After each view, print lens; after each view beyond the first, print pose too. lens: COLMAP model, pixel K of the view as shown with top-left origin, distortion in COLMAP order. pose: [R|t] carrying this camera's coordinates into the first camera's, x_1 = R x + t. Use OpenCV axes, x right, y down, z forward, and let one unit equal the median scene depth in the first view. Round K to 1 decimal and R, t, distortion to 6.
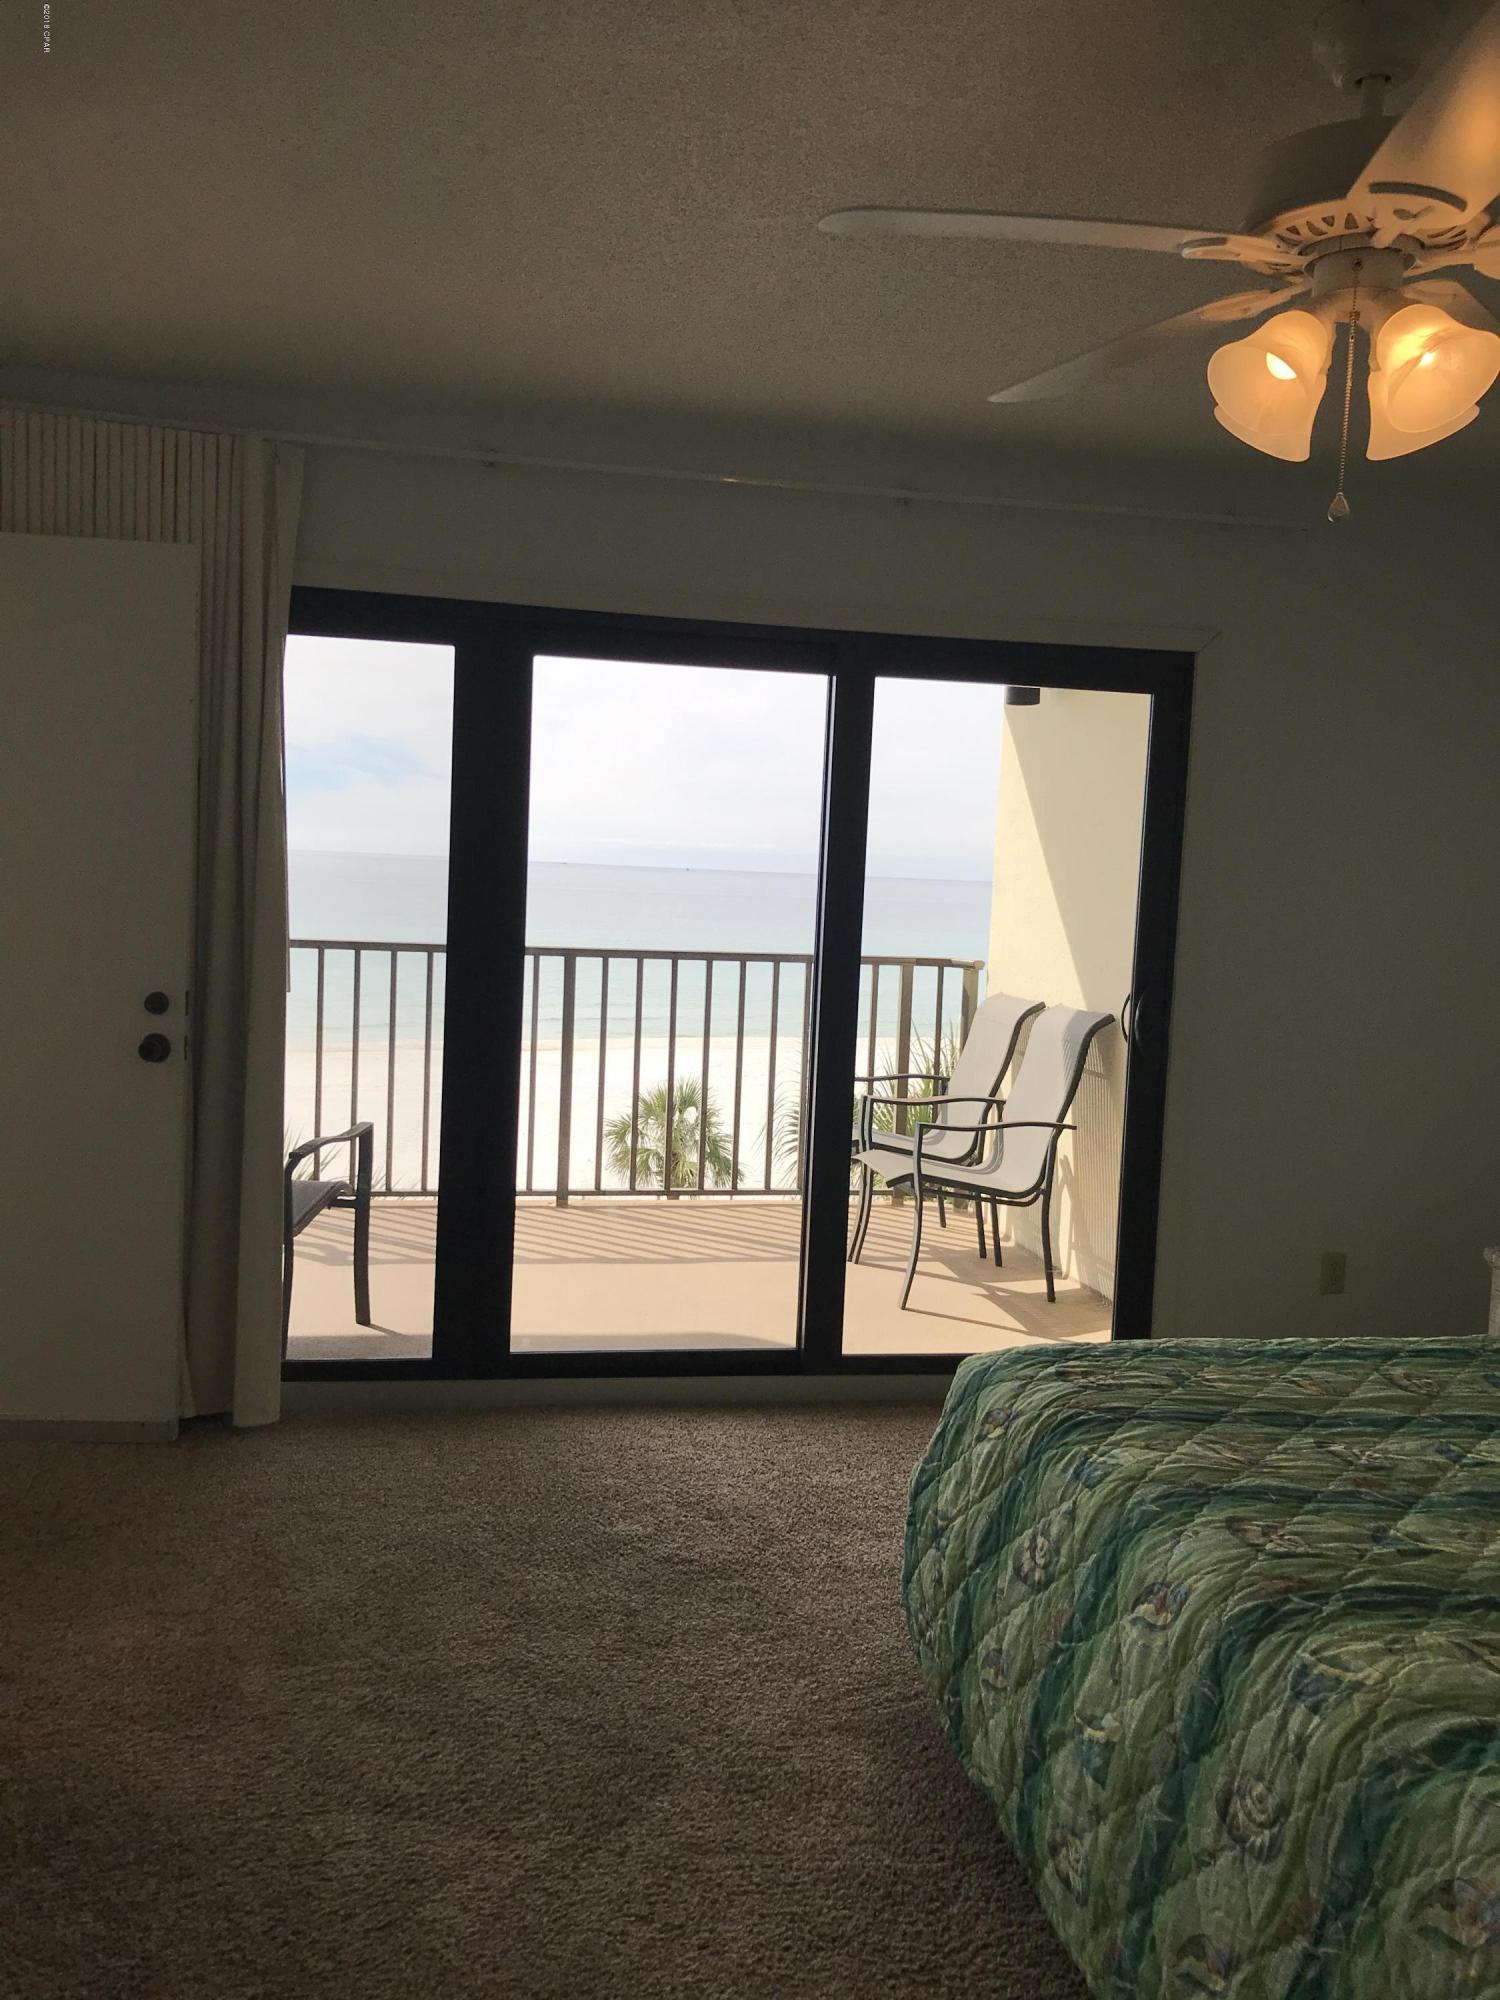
lens RADIAL K [[1671.7, 0, 713.5], [0, 1671.7, 999.6], [0, 0, 1]] dist [0.272194, 0.002676]
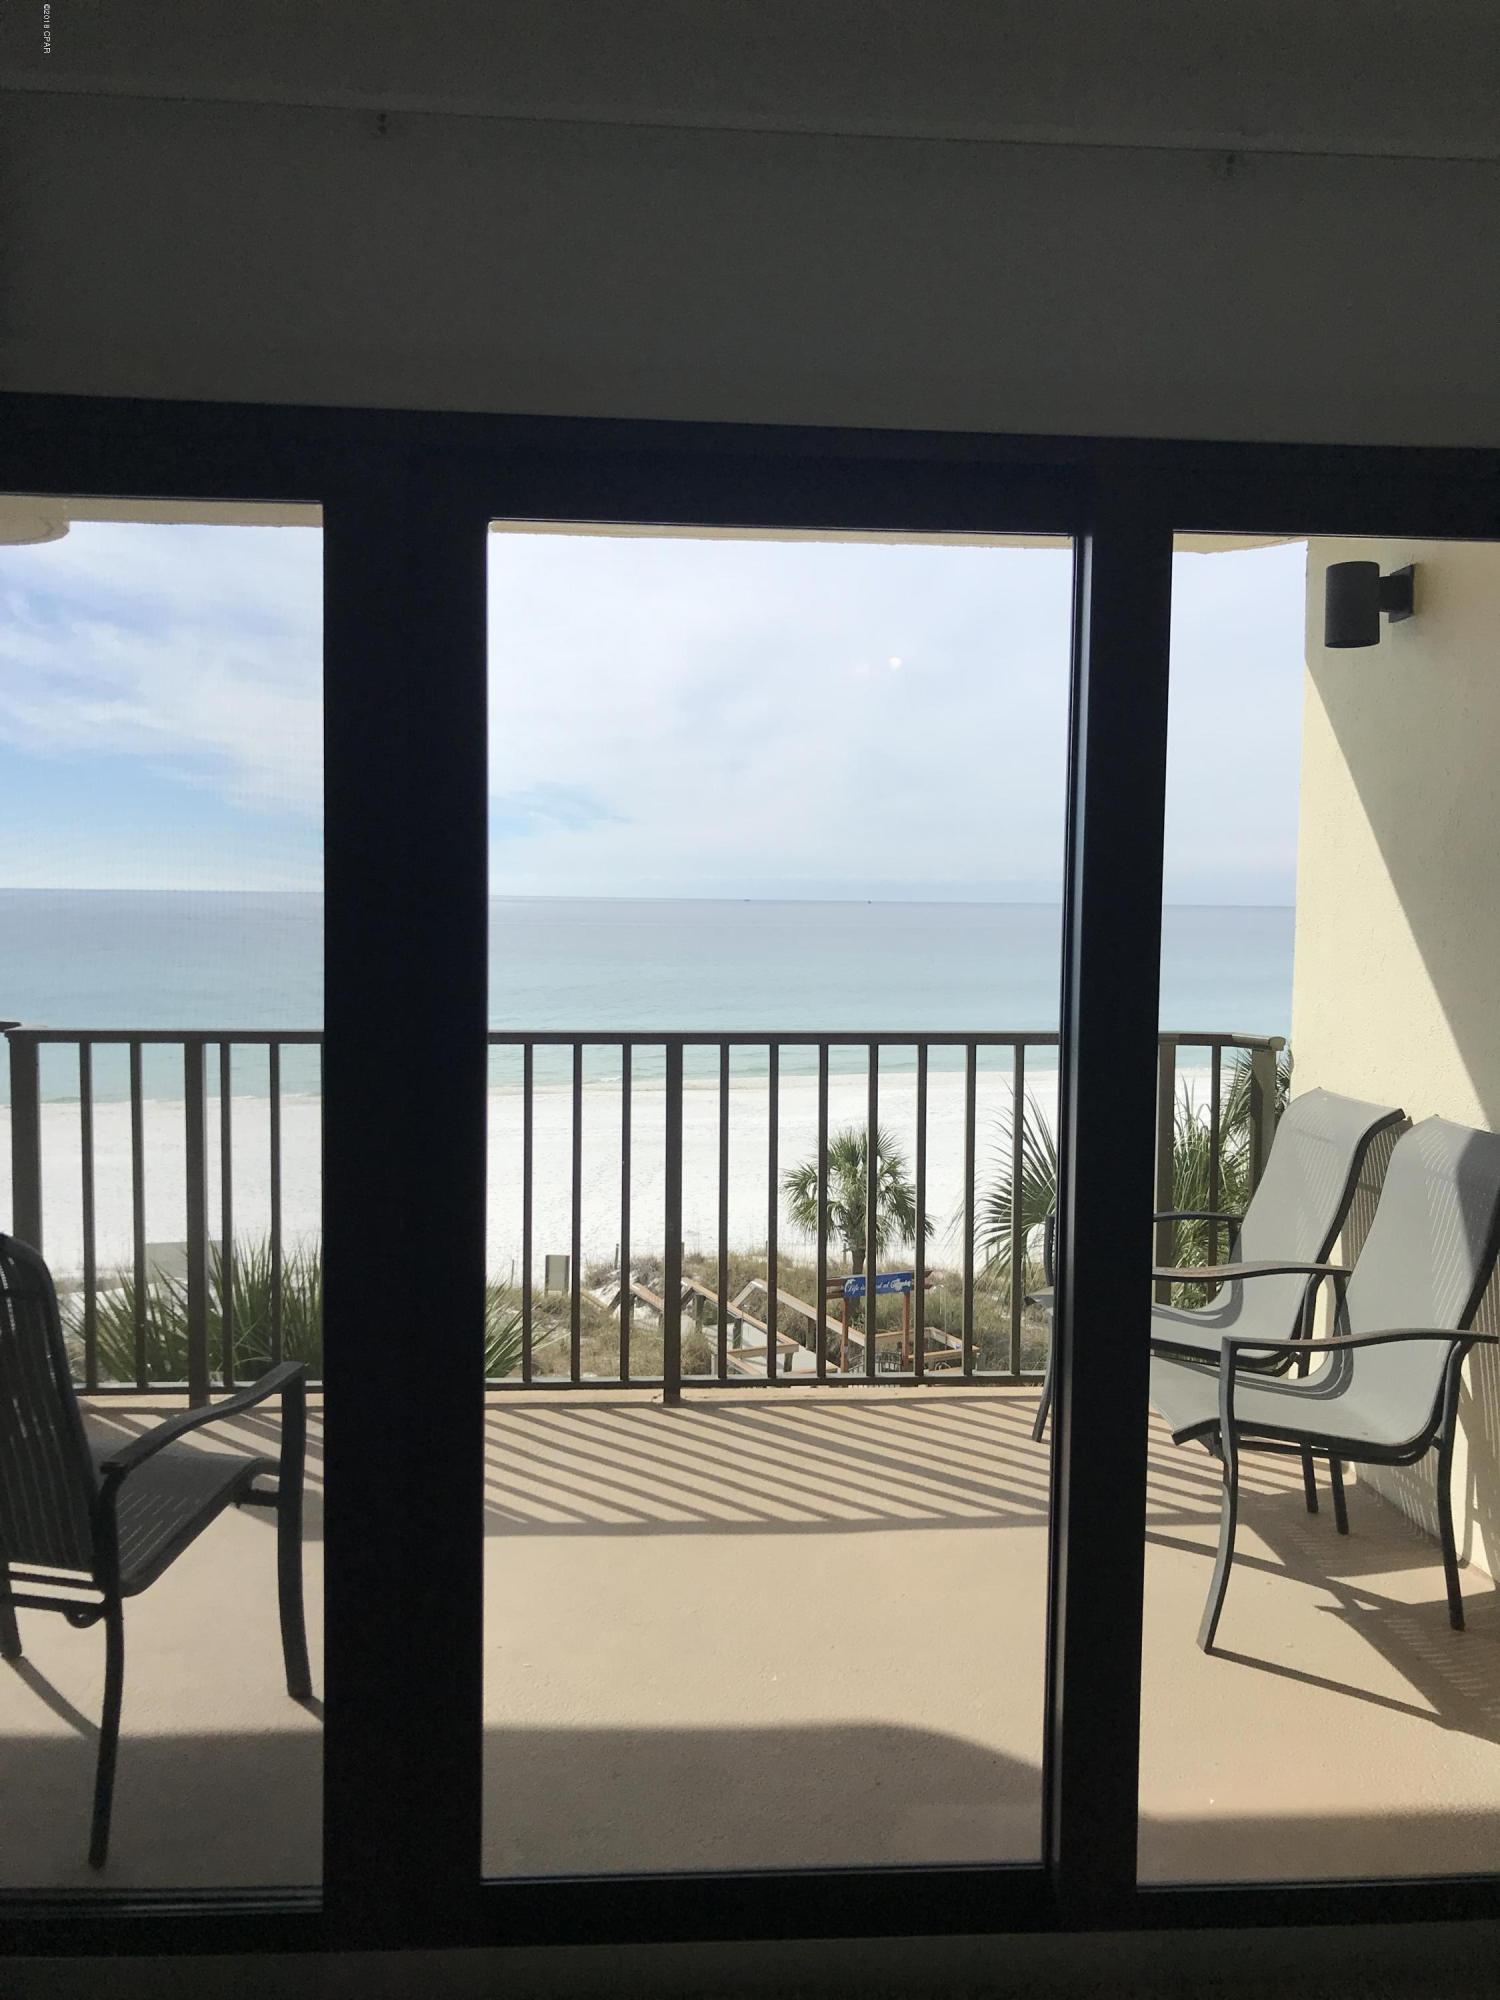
lens RADIAL K [[1660.6, 0, 752.1], [0, 1660.6, 998.4], [0, 0, 1]] dist [0.011815, 0.015430]
pose [[0.995767, -0.026541, -0.087994, 0.009627], [0.024878, 0.999492, -0.019938, -0.036070], [0.088479, 0.017665, 0.995921, 0.376748]]
